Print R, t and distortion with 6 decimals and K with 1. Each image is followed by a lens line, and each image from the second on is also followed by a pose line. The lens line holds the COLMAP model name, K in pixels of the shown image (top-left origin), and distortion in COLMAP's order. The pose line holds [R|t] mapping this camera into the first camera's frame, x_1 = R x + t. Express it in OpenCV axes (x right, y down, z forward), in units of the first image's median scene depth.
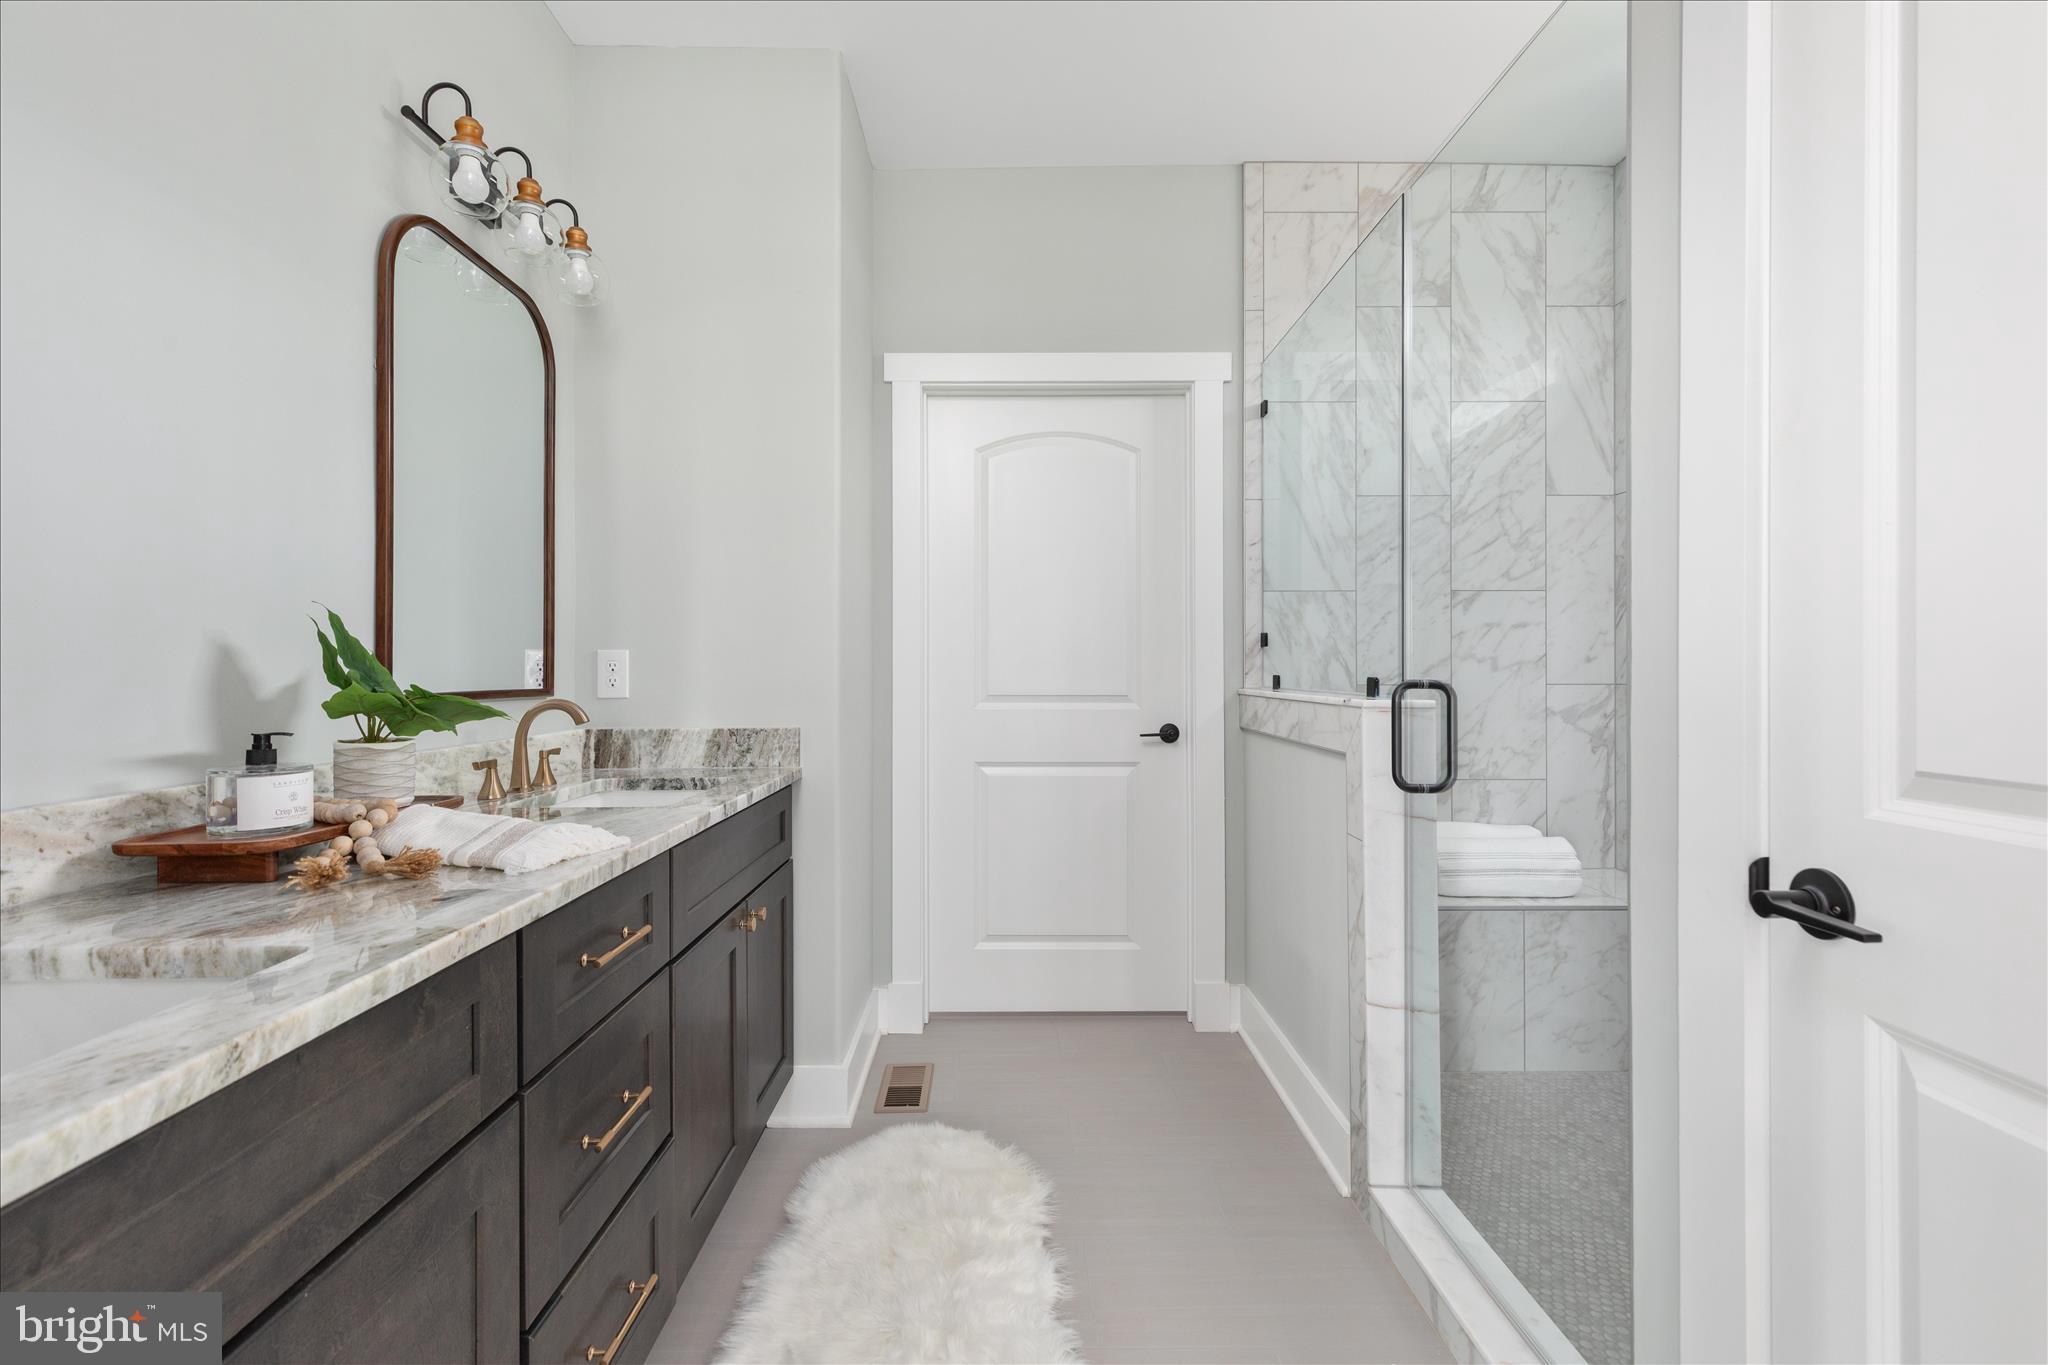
lens RADIAL K [[897.6, 0, 1022.4], [0, 897.6, 672.6], [0, 0, 1]] dist [-0.000744, 0.000106]
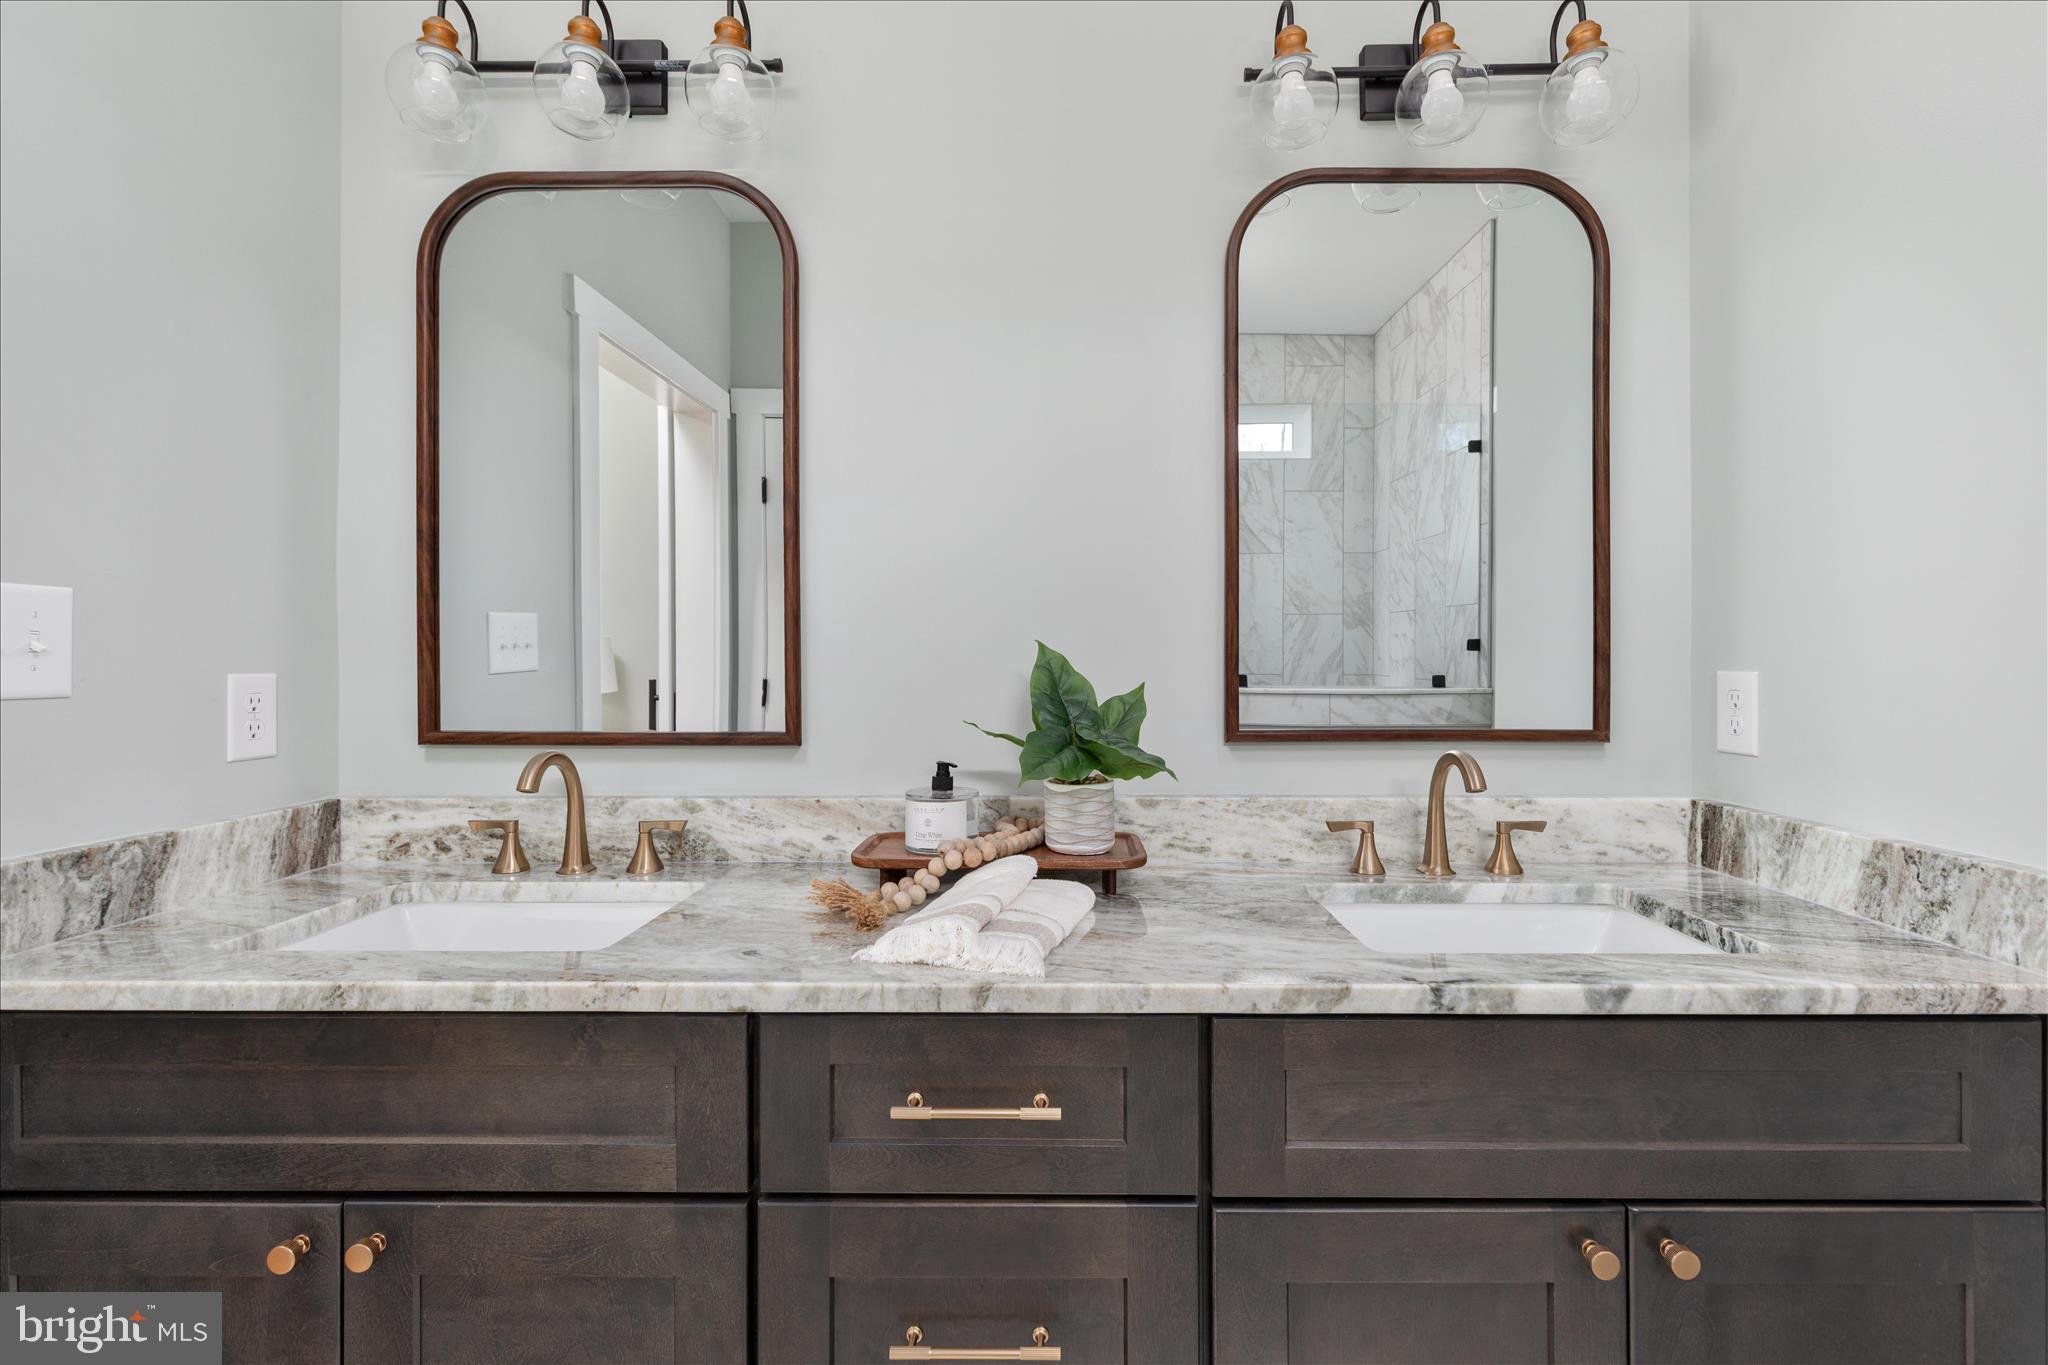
lens RADIAL K [[897.6, 0, 1028.4], [0, 897.6, 668.6], [0, 0, 1]] dist [-0.000744, 0.000106]
pose [[-0.022632, 0.007845, -0.999713, 0.142344], [-0.004455, 0.999958, 0.007948, -0.030018], [0.999734, 0.004634, -0.022596, 0.562319]]
